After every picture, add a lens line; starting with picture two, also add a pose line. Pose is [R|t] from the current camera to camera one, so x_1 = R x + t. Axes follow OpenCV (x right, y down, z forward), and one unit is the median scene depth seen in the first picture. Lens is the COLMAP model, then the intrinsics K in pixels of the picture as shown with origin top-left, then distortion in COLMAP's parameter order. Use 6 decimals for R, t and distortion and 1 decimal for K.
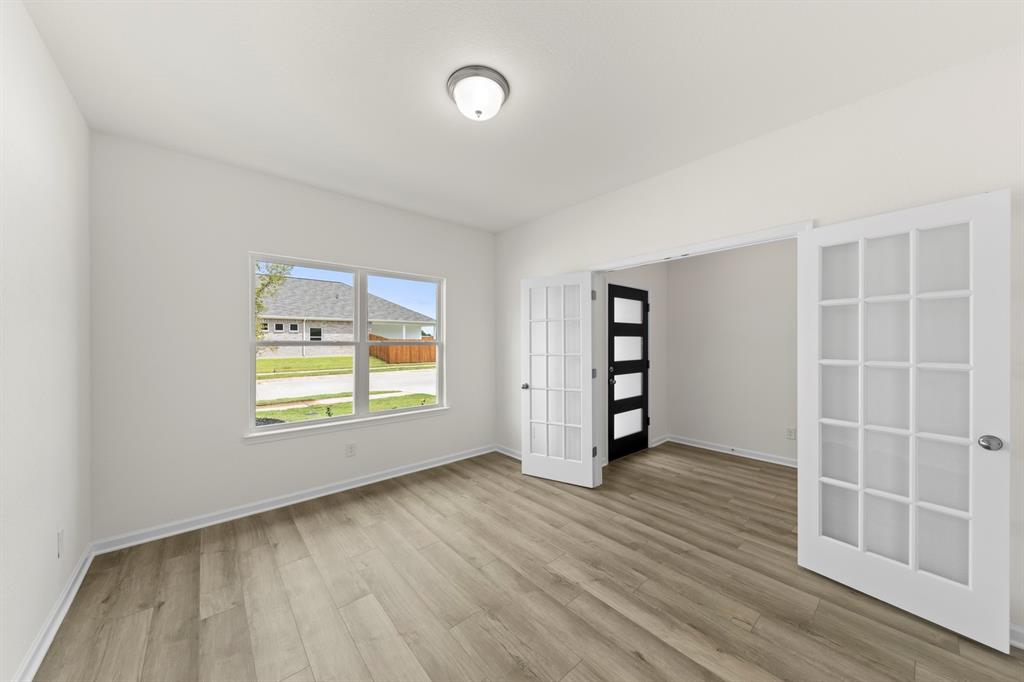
lens RADIAL K [[352.7, 0, 512.0], [0, 352.7, 341.0], [0, 0, 1]] dist [0.007780, 0.000003]
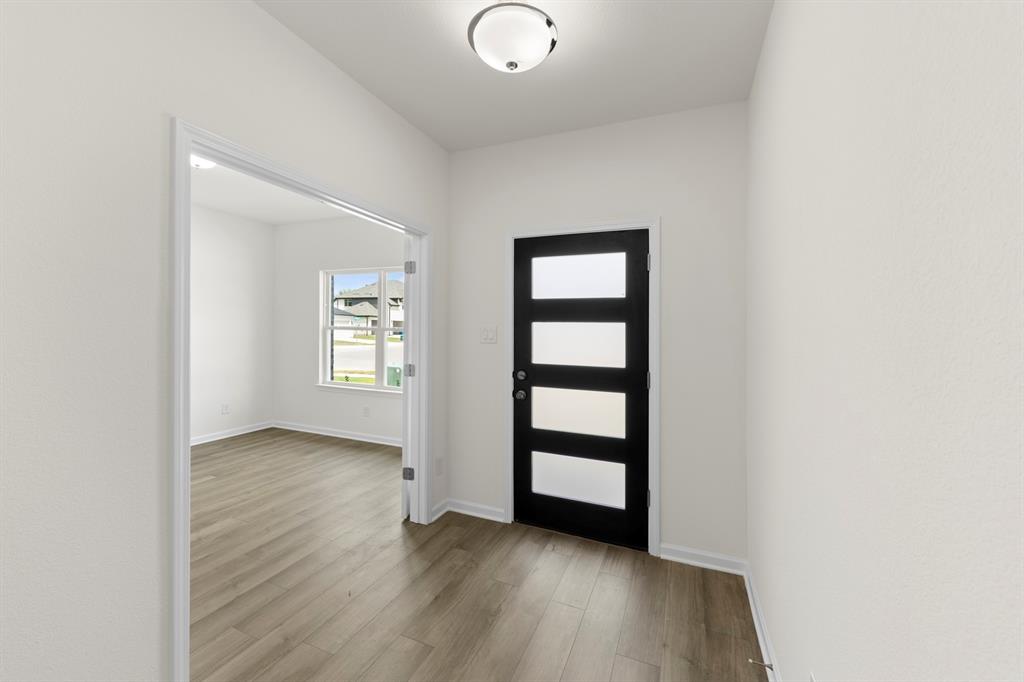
lens RADIAL K [[422.7, 0, 528.0], [0, 422.7, 333.0], [0, 0, 1]] dist [0.000271, -0.000028]
pose [[0.422869, -0.001873, -0.906189, 1.187982], [-0.008371, 0.999947, -0.005974, 0.011747], [0.906152, 0.010112, 0.422831, 0.856487]]
